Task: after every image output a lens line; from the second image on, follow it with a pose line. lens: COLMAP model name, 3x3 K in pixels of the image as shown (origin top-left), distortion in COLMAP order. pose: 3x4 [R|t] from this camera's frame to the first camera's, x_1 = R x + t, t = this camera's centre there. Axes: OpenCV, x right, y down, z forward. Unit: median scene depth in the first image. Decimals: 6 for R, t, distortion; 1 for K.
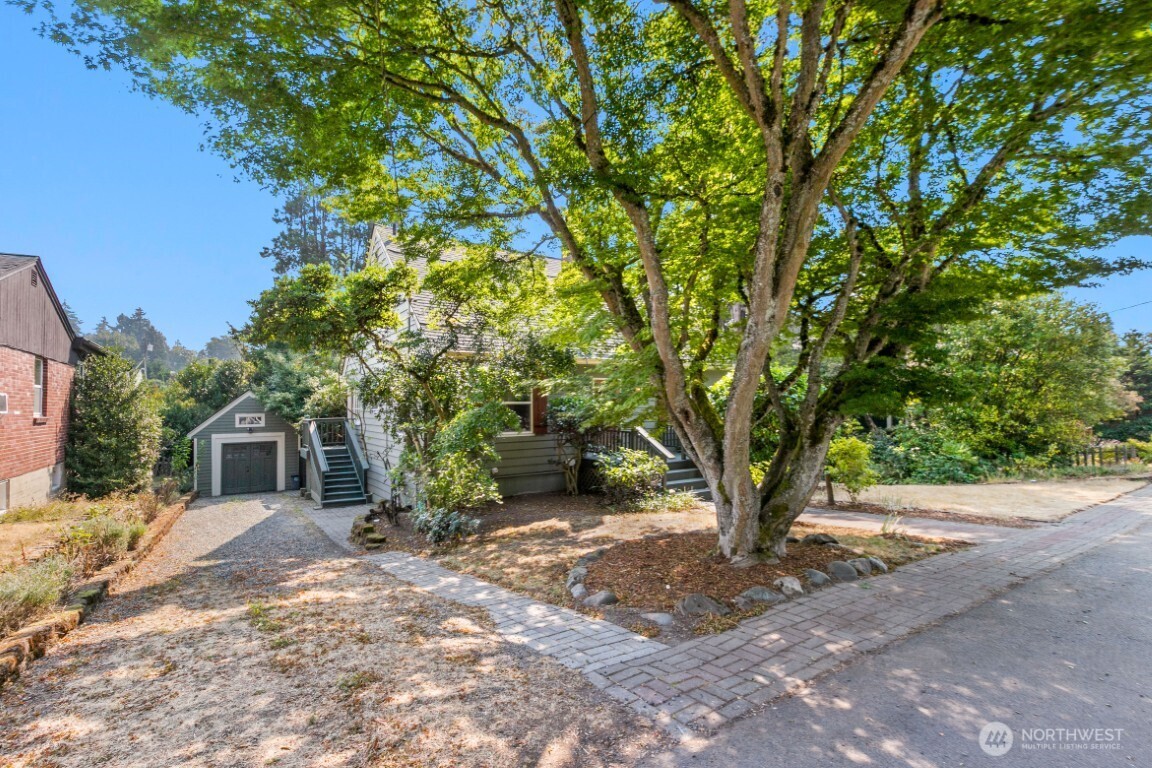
lens RADIAL K [[524.7, 0, 573.1], [0, 524.7, 391.6], [0, 0, 1]] dist [-0.001387, 0.000262]
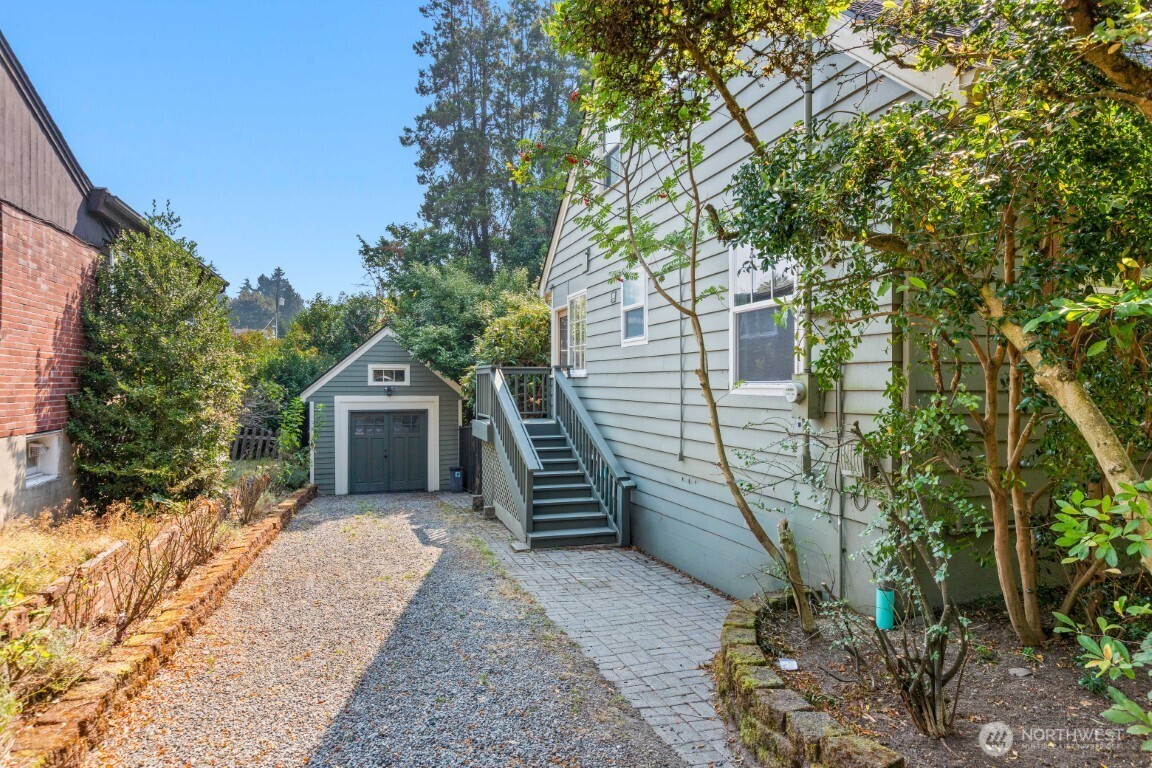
lens RADIAL K [[679.6, 0, 577.0], [0, 679.6, 382.6], [0, 0, 1]] dist [-0.009632, -0.000782]
pose [[0.961530, 0.013932, -0.274346, -0.197216], [-0.005620, 0.999502, 0.031059, 0.040732], [0.274642, -0.028322, 0.961129, 0.314233]]
